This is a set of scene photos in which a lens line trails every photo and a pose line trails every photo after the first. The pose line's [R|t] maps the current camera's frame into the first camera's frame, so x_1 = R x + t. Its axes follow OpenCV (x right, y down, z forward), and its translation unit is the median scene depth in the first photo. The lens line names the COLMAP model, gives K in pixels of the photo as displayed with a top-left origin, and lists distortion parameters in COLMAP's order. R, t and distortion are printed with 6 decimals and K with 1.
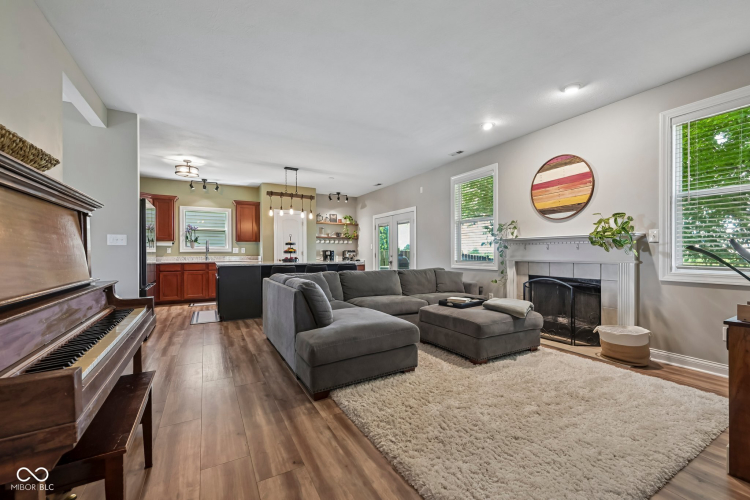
lens RADIAL K [[307.9, 0, 385.1], [0, 307.9, 252.2], [0, 0, 1]] dist [0.000288, 0.000056]
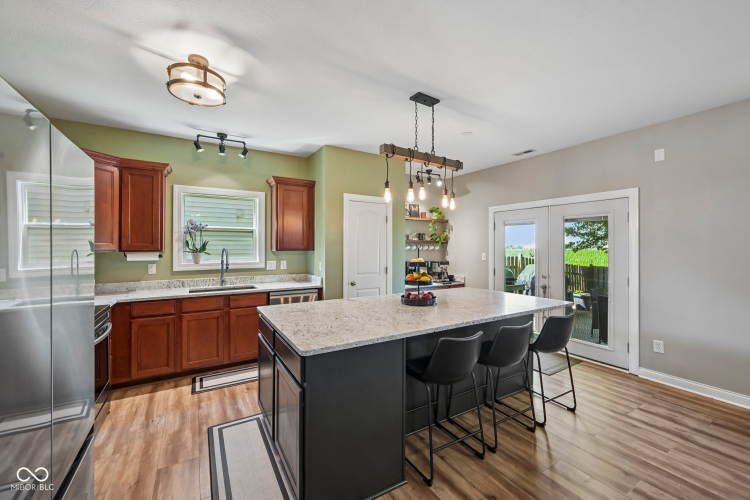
lens RADIAL K [[301.7, 0, 378.3], [0, 301.7, 245.5], [0, 0, 1]] dist [0.000865, 0.000044]
pose [[0.999779, 0.006347, 0.020057, -0.596395], [-0.006295, 0.999977, -0.002669, -0.084221], [-0.020073, 0.002542, 0.999795, 0.869872]]
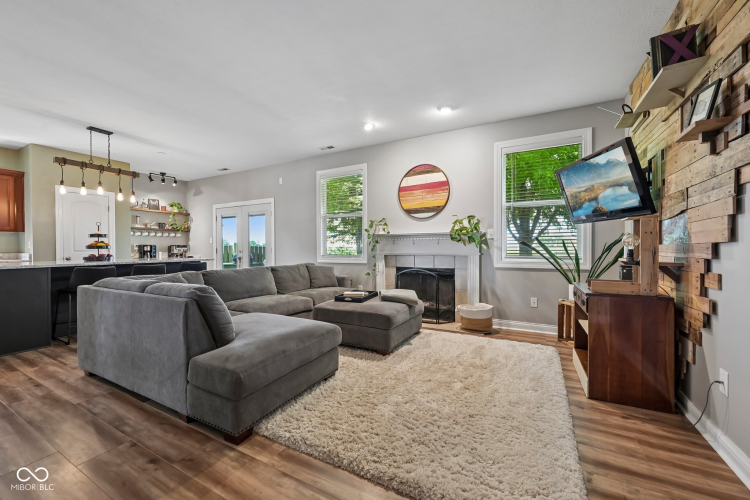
lens RADIAL K [[297.7, 0, 373.2], [0, 297.7, 248.5], [0, 0, 1]] dist [-0.000194, 0.000032]
pose [[0.857485, -0.004013, 0.514493, -0.183781], [0.002288, 0.999989, 0.003986, 0.002482], [-0.514504, -0.002240, 0.857485, 0.123944]]
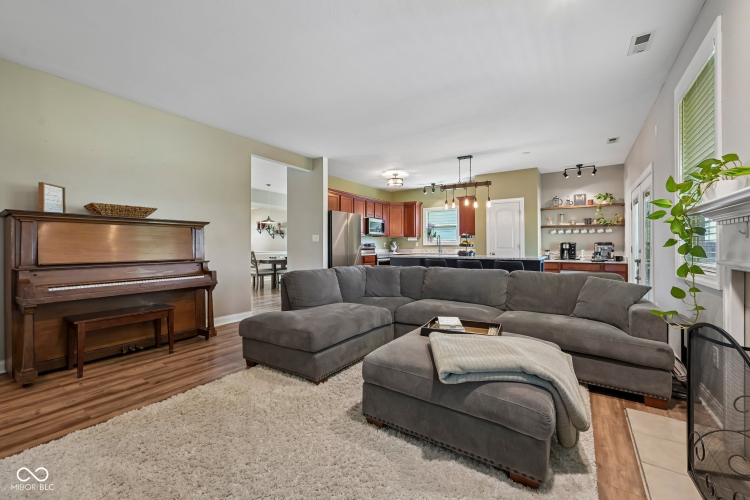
lens RADIAL K [[301.7, 0, 378.3], [0, 301.7, 245.5], [0, 0, 1]] dist [0.000865, 0.000044]
pose [[0.439594, -0.001136, -0.898196, 0.644551], [0.002215, 0.999998, -0.000181, -0.000118], [0.898194, -0.001909, 0.439595, 0.548874]]
